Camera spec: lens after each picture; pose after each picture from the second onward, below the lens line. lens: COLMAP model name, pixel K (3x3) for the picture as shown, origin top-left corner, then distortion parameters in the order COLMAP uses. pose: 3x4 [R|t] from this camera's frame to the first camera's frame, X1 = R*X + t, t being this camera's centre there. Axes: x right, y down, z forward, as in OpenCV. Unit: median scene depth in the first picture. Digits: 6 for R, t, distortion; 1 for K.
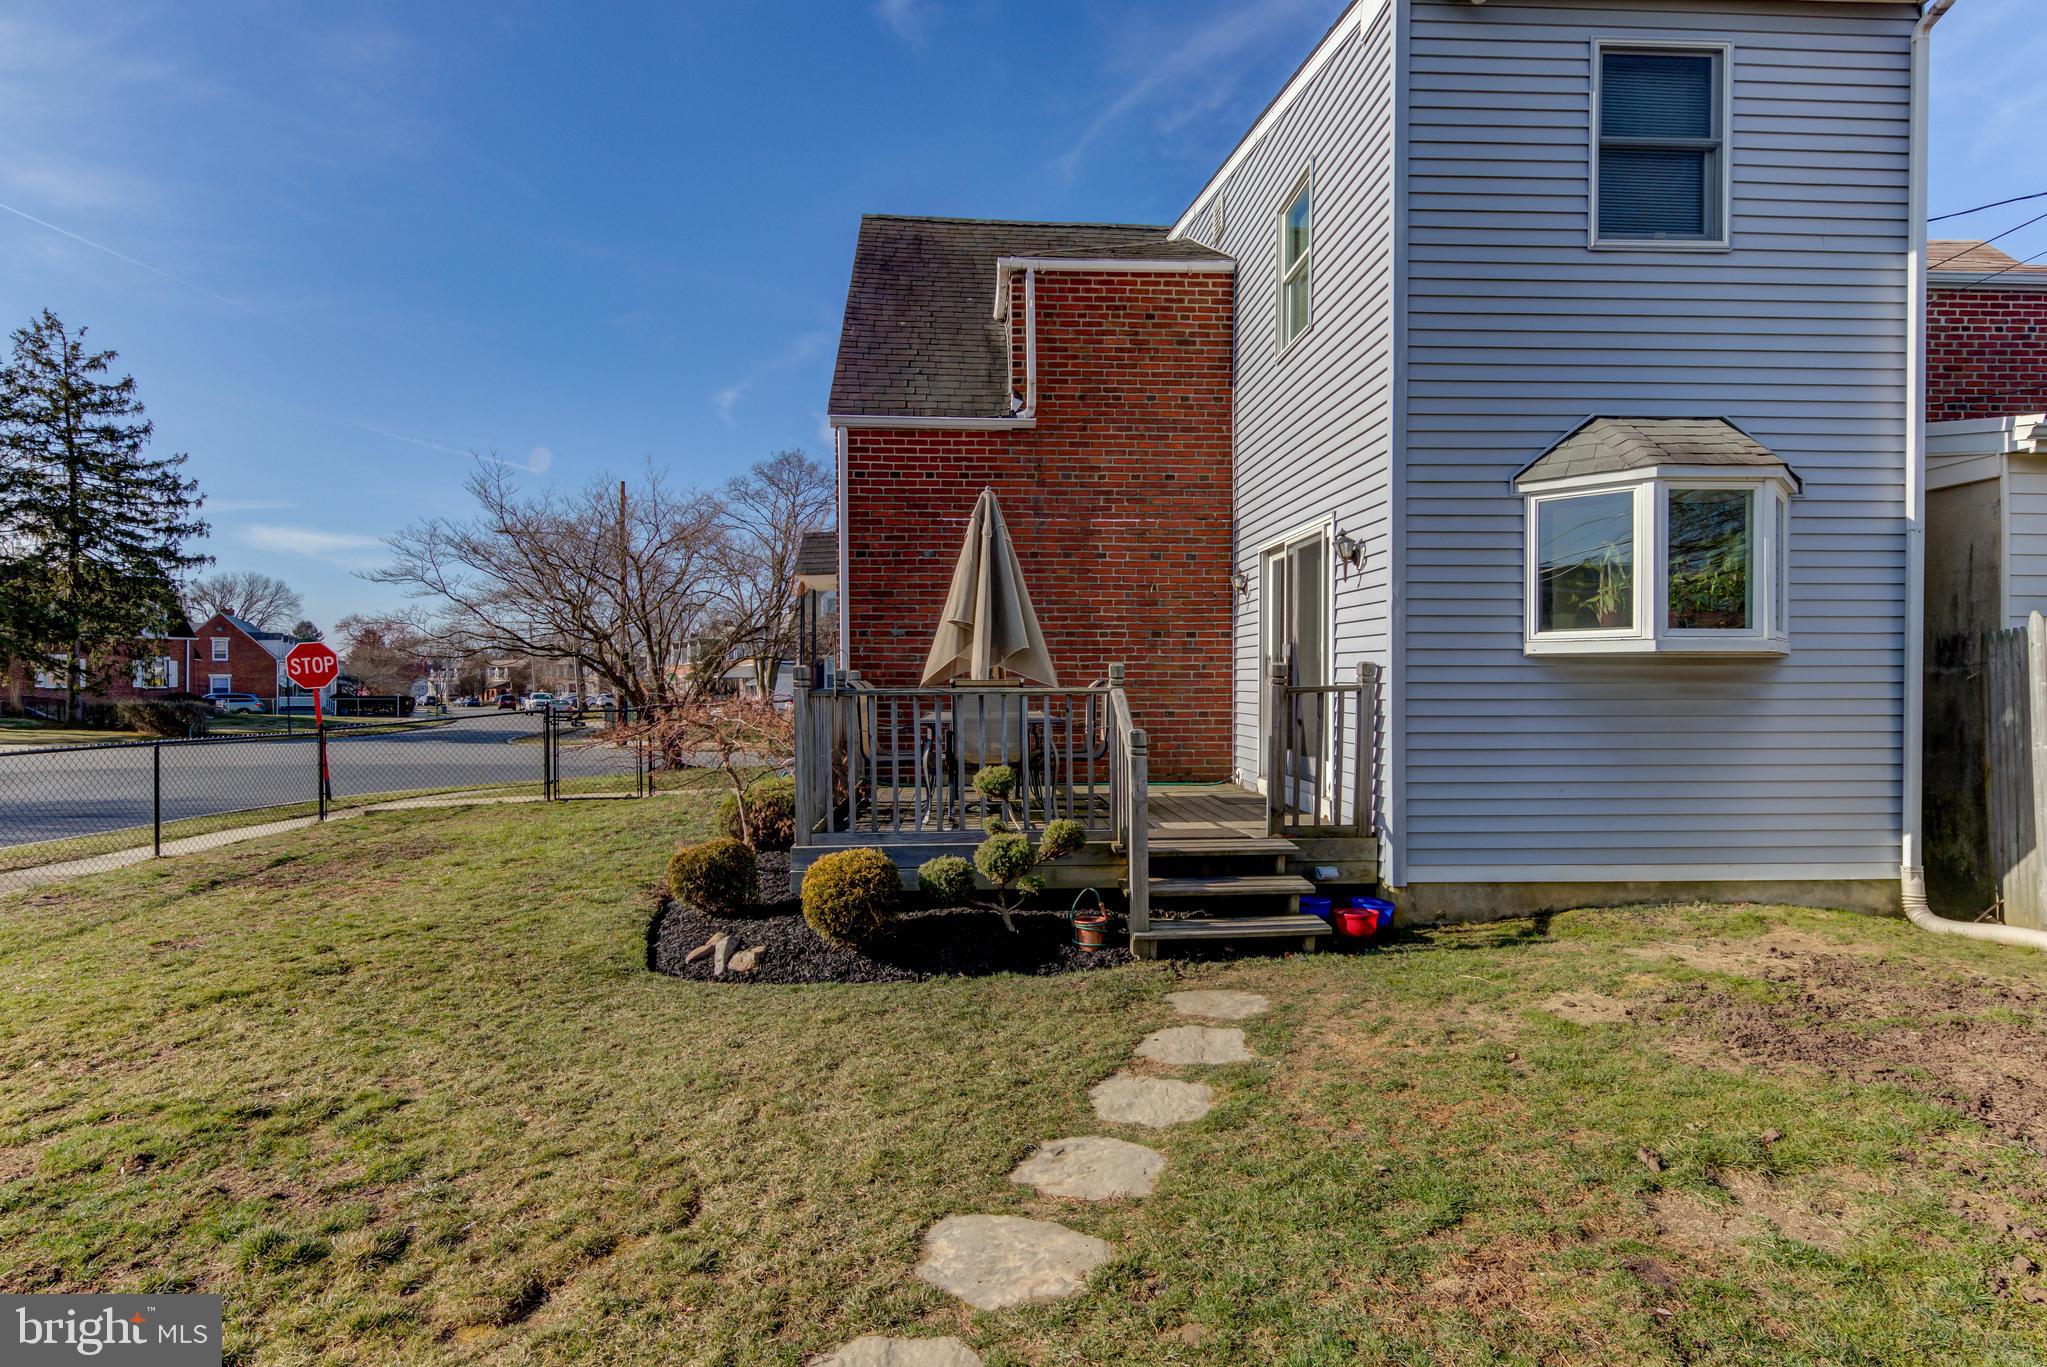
lens RADIAL K [[1032.5, 0, 1017.8], [0, 1032.5, 685.7], [0, 0, 1]] dist [0.030966, -0.011333]
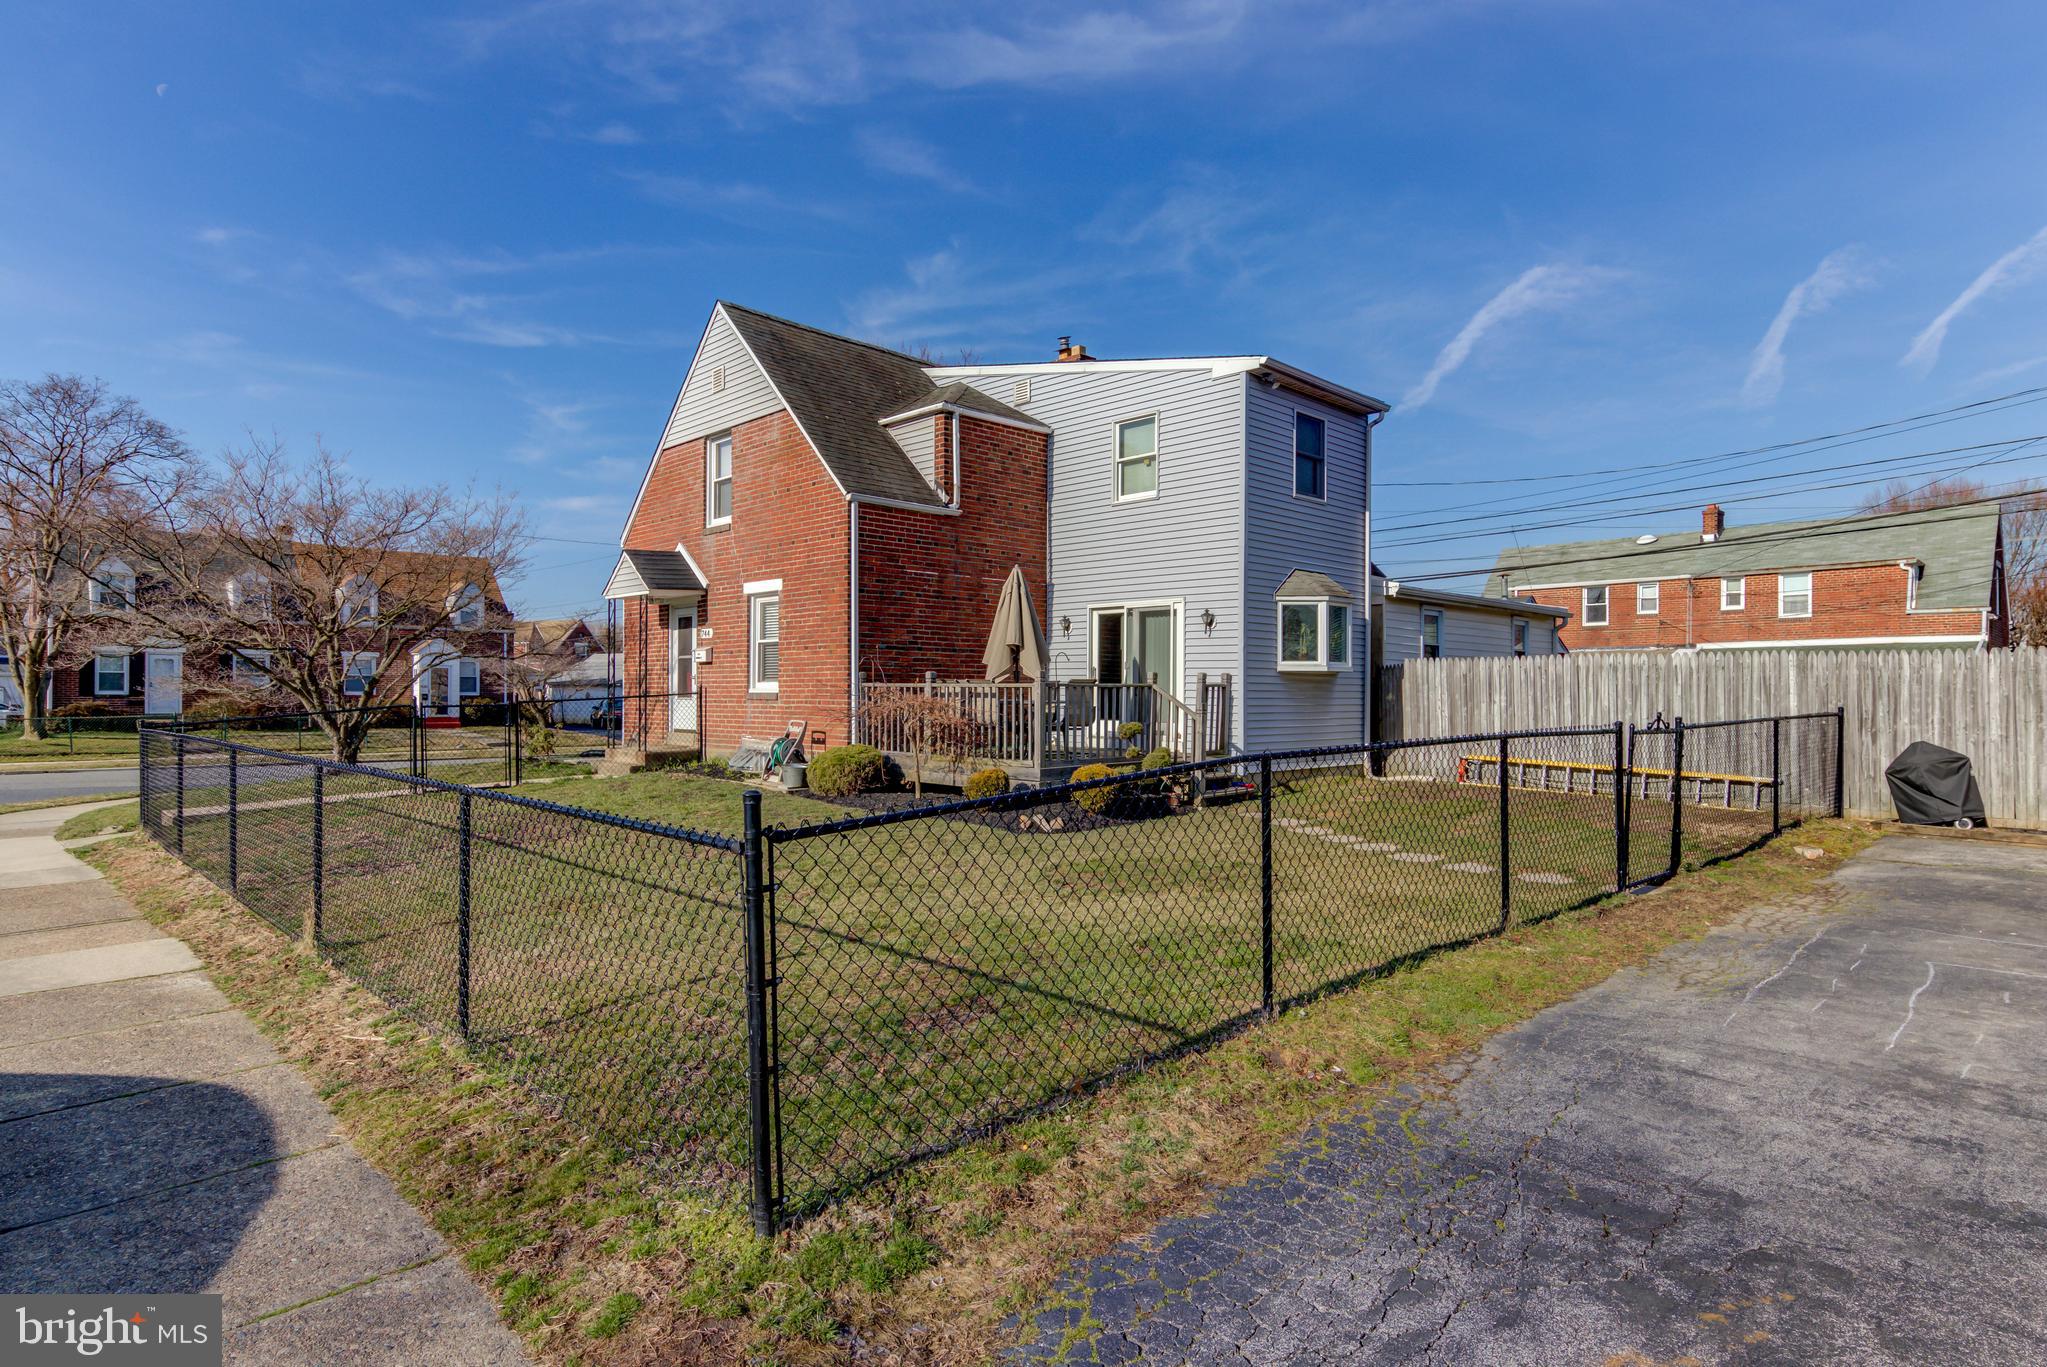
lens RADIAL K [[1152.1, 0, 1028.7], [0, 1152.1, 691.0], [0, 0, 1]] dist [0.001889, 0.000015]
pose [[0.744255, 0.004809, 0.667878, -1.590213], [-0.000811, 0.999980, -0.006297, 0.030159], [-0.667895, 0.004145, 0.744244, -0.509737]]
